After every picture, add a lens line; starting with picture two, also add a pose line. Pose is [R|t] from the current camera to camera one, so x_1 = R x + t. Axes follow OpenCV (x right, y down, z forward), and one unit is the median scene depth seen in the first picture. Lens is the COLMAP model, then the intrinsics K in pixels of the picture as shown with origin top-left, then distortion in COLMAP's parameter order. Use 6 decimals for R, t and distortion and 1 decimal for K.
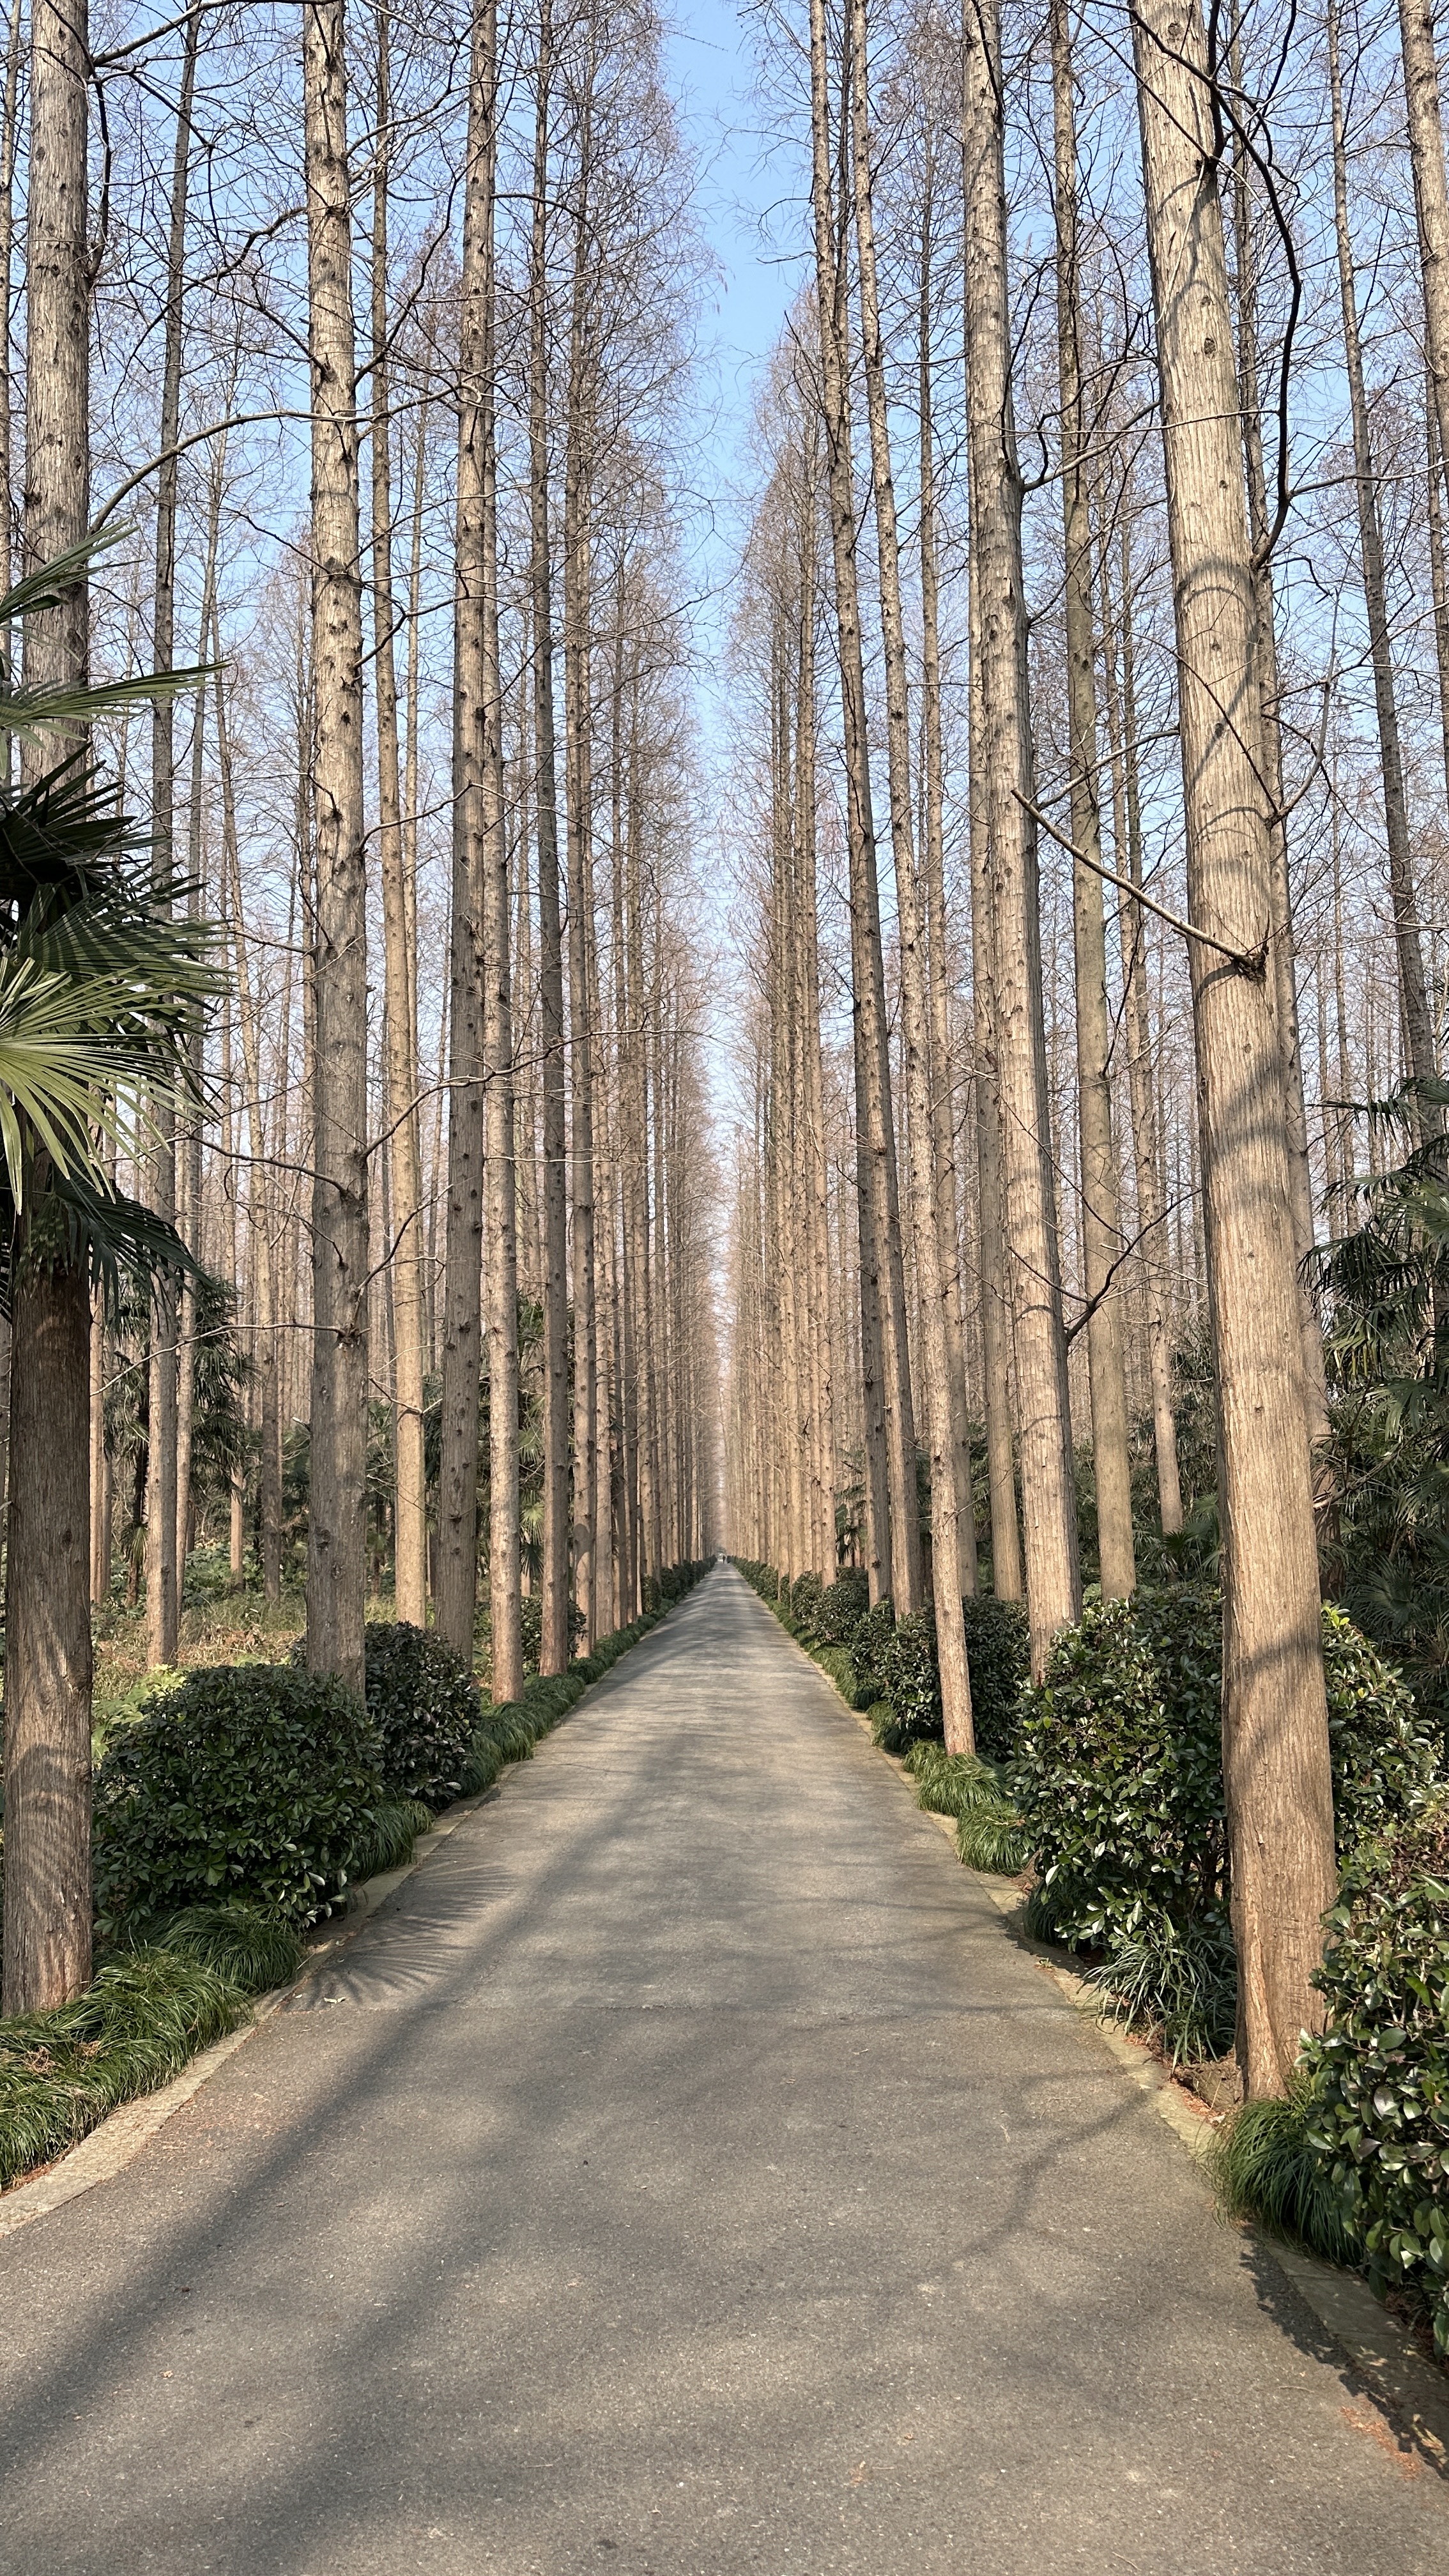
lens RADIAL K [[1826.0, 0, 724.5], [0, 1826.0, 1288.0], [0, 0, 1]] dist [0.102324, -0.093681]
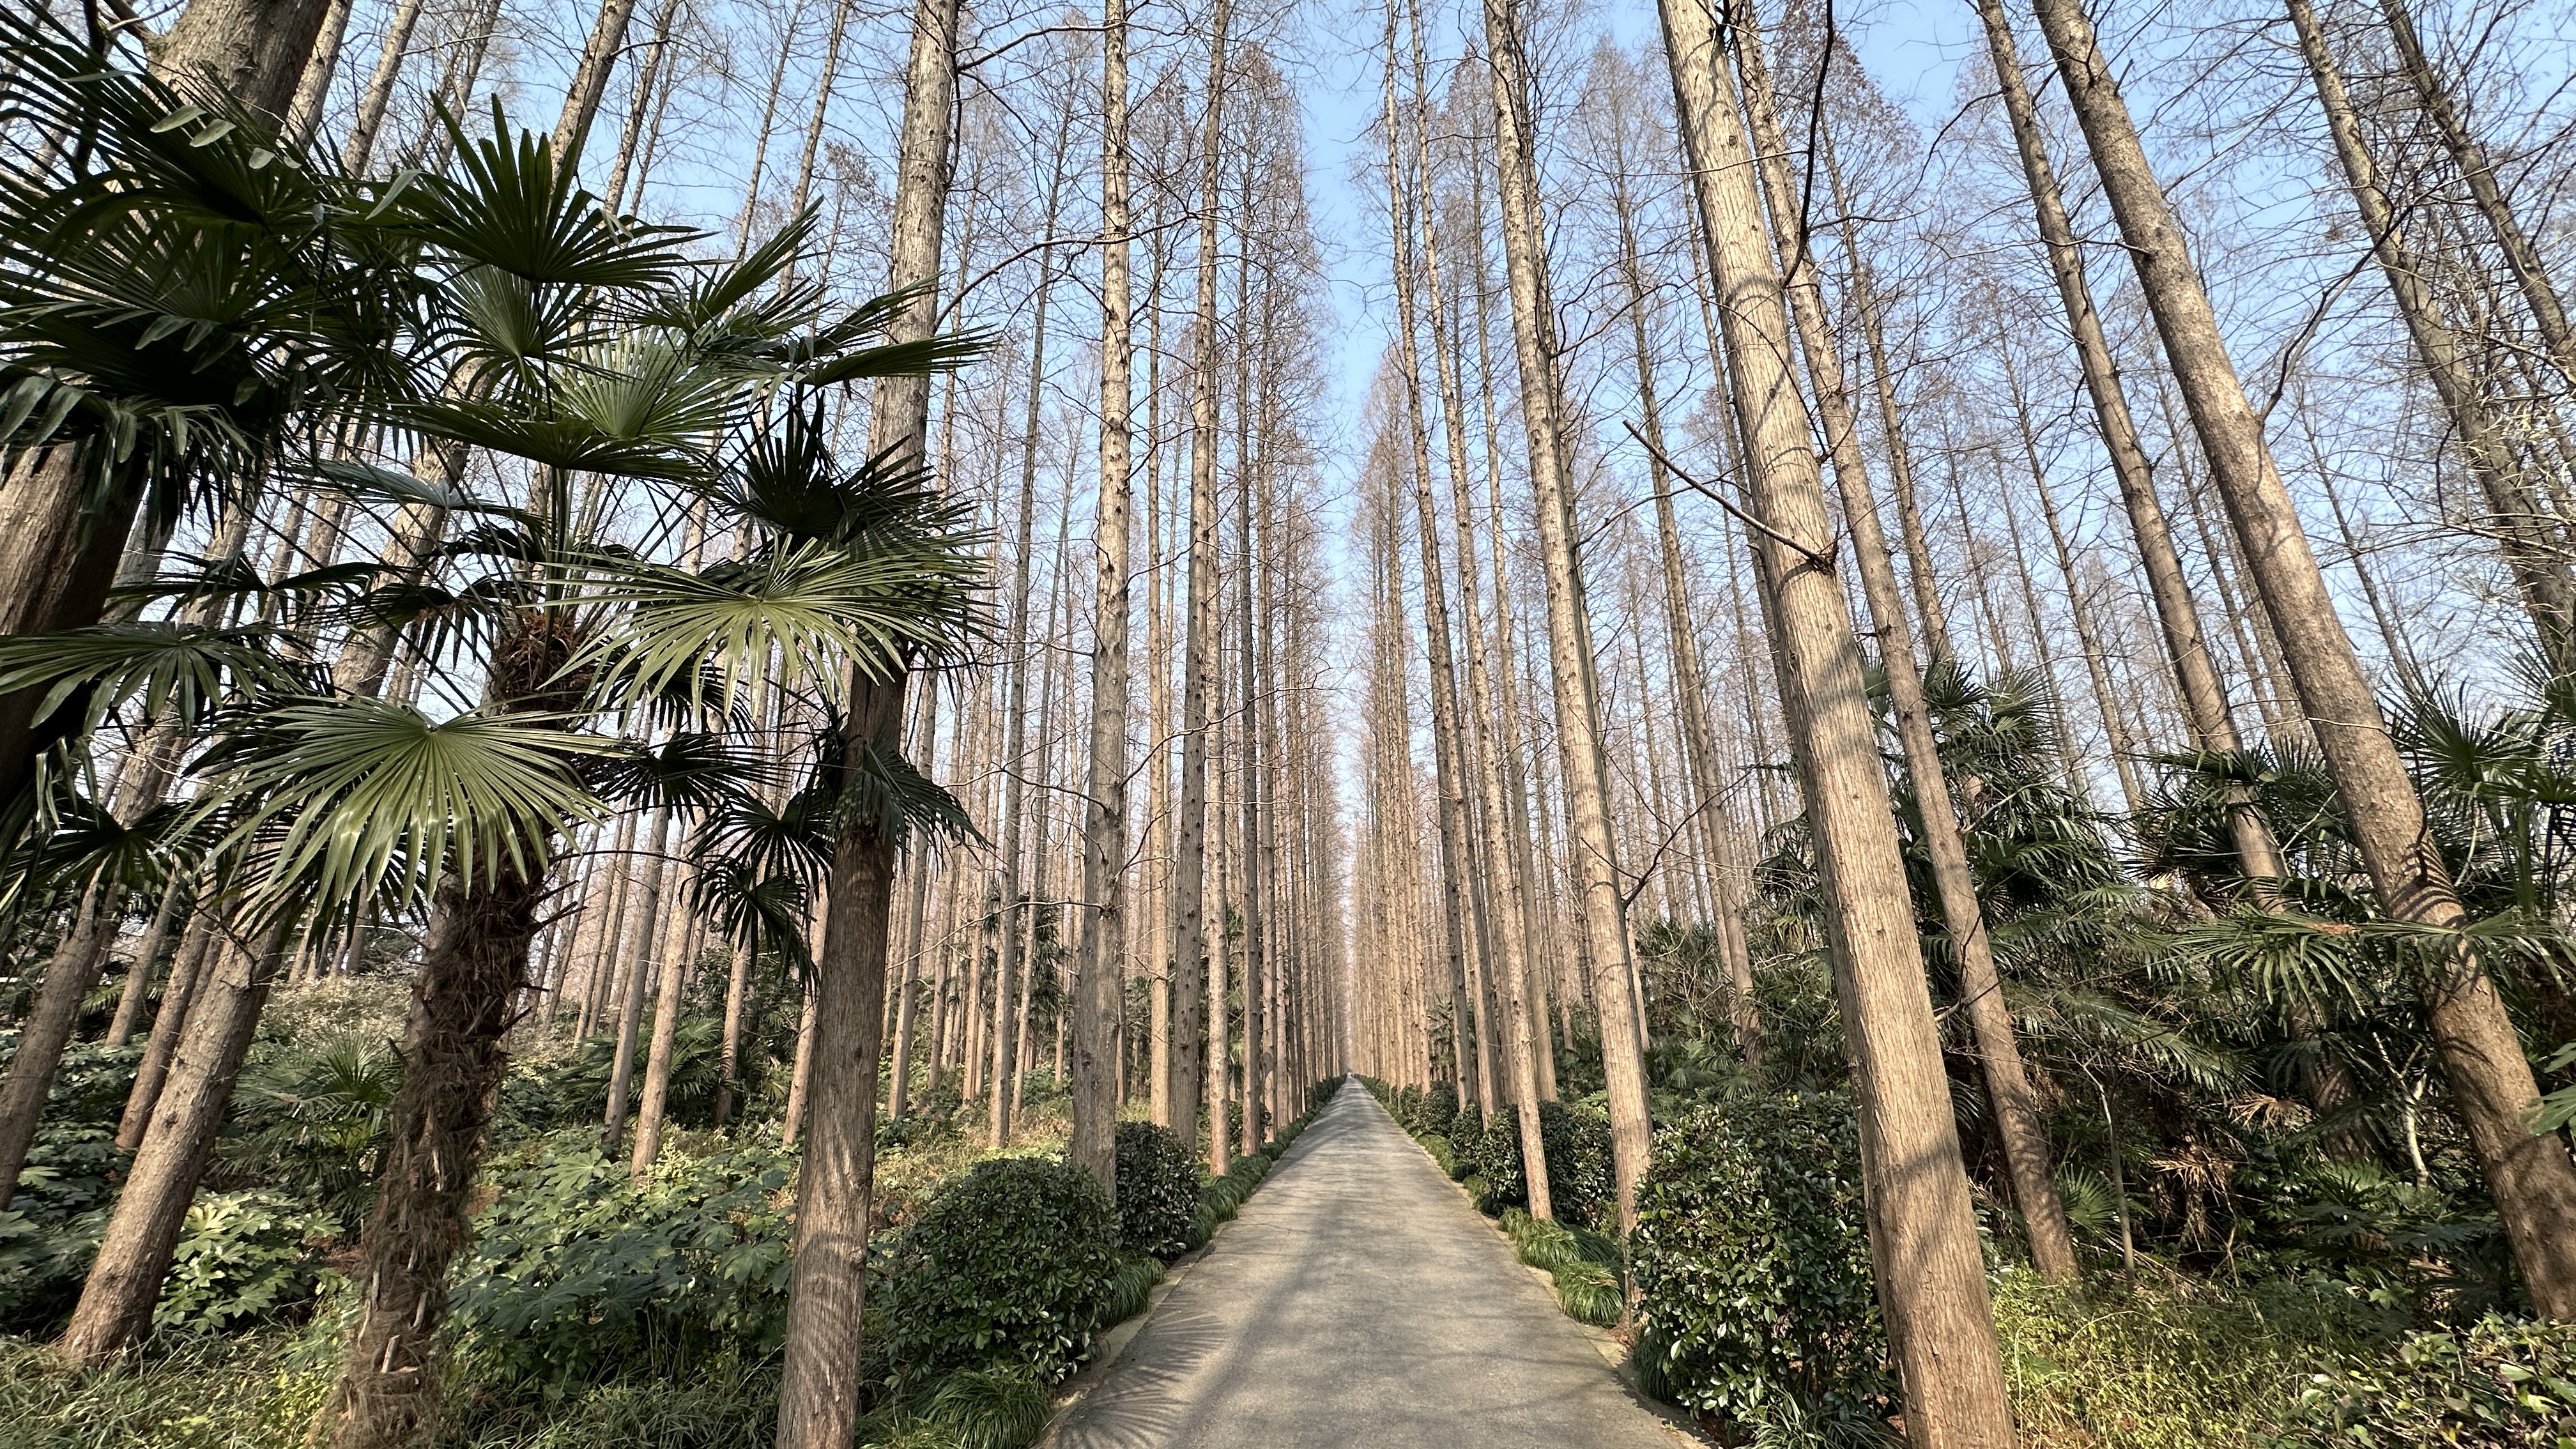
lens RADIAL K [[1046.3, 0, 1288.0], [0, 1046.3, 724.5], [0, 0, 1]] dist [-0.000948, -0.000001]
pose [[0.998360, -0.019485, -0.053832, -0.024296], [0.009689, 0.984241, -0.176565, 0.035905], [0.056424, 0.175754, 0.982816, 0.233917]]
